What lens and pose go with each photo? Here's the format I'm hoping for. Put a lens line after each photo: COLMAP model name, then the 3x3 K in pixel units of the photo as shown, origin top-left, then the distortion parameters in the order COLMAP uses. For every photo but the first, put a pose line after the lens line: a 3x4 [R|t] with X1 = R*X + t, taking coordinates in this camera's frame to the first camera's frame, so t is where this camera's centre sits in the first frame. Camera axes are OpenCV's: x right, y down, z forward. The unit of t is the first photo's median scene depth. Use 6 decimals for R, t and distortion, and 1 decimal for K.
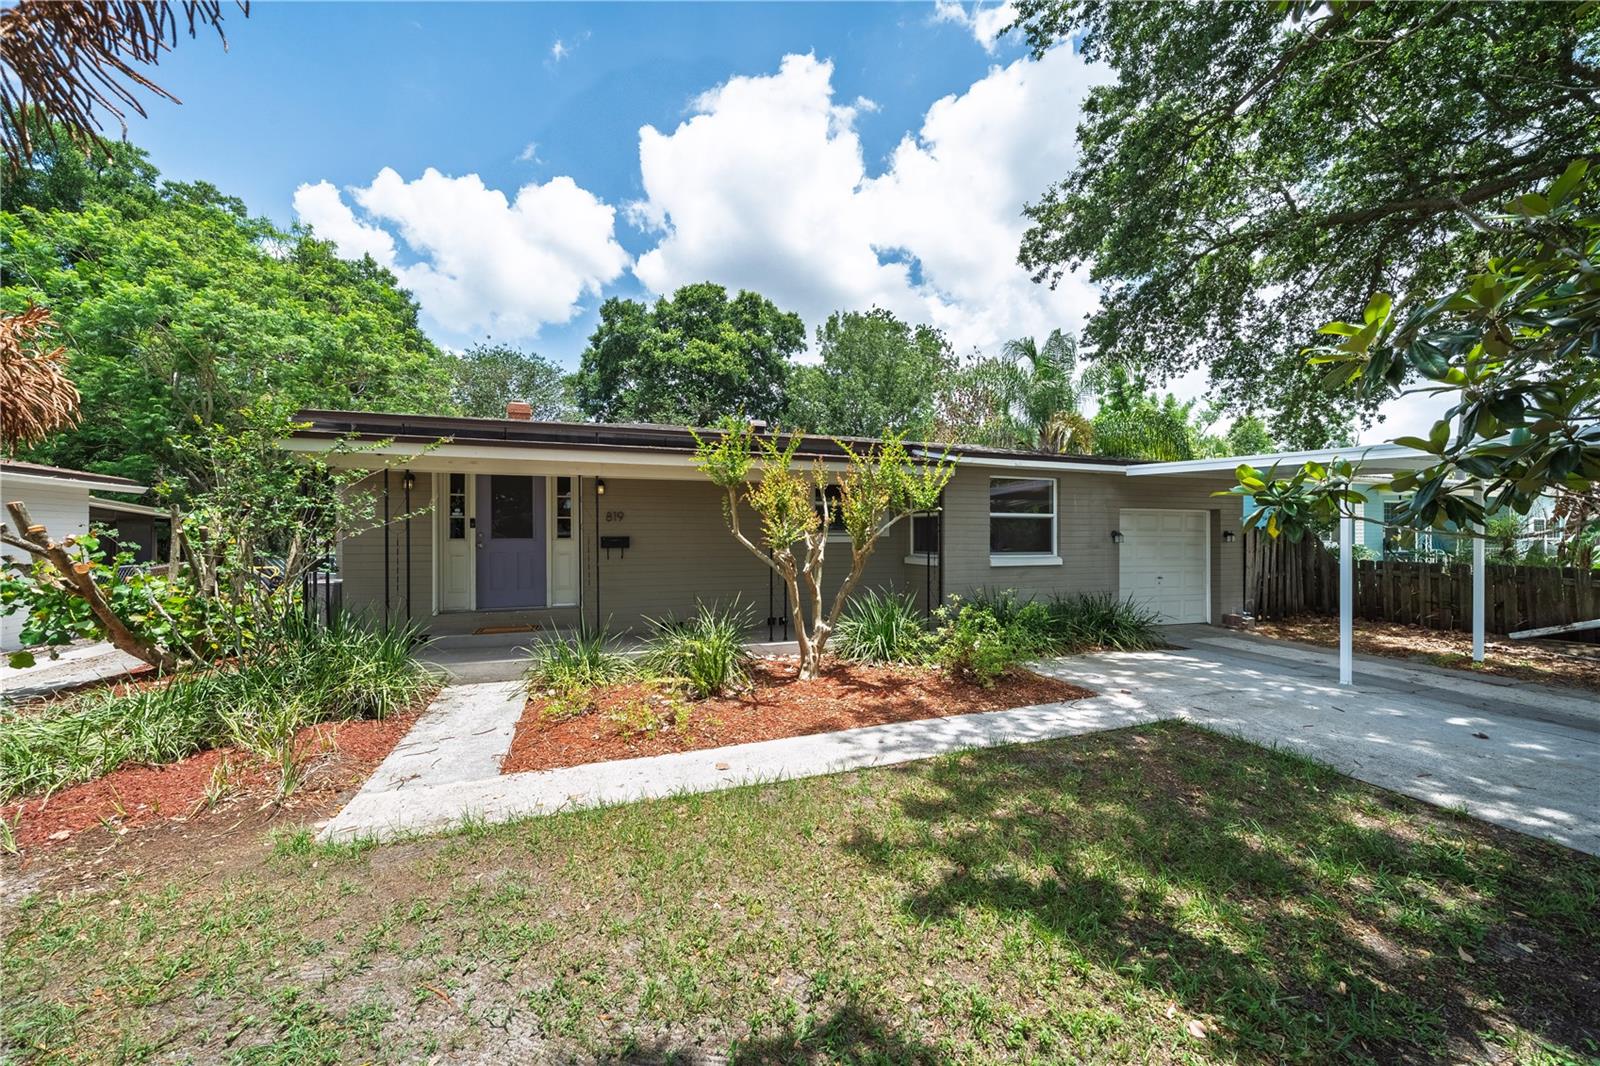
lens RADIAL K [[598.5, 0, 801.5], [0, 598.5, 526.3], [0, 0, 1]] dist [0.002386, 0.000117]
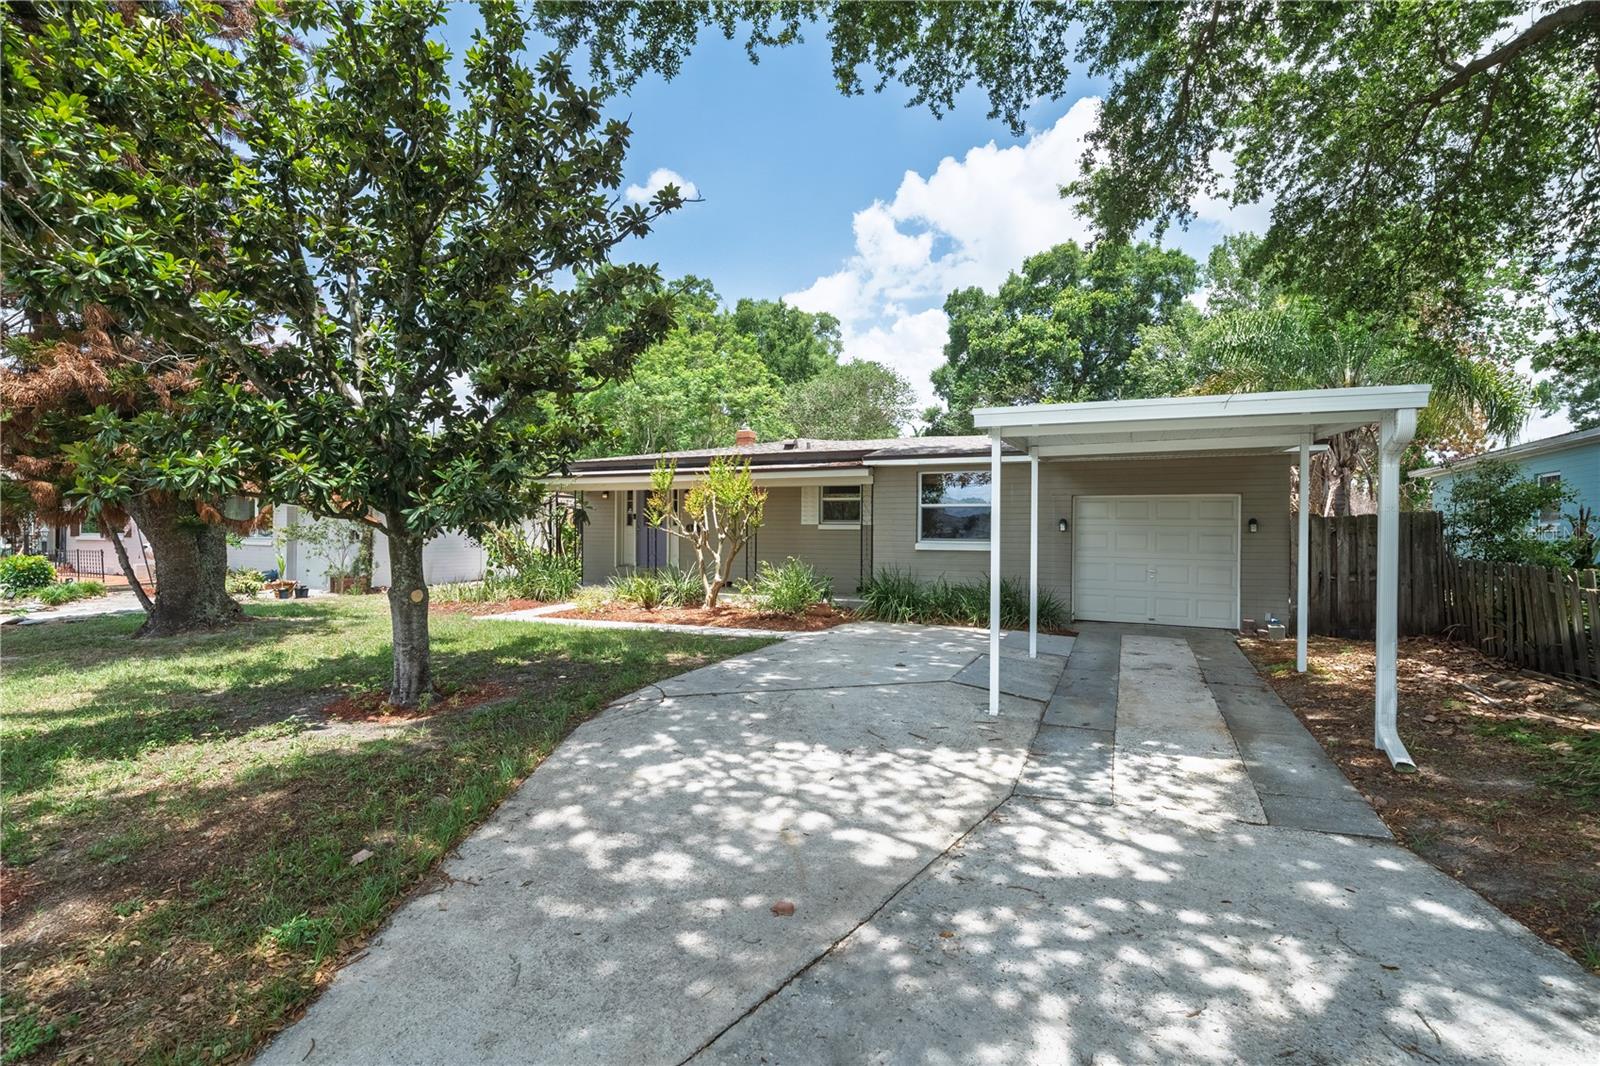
lens RADIAL K [[793.0, 0, 800.7], [0, 793.0, 534.1], [0, 0, 1]] dist [0.001968, 0.000047]
pose [[0.672673, 0.002796, -0.739934, 1.255064], [-0.005239, 0.999986, -0.000984, 0.038251], [0.739921, 0.004539, 0.672678, -0.154291]]
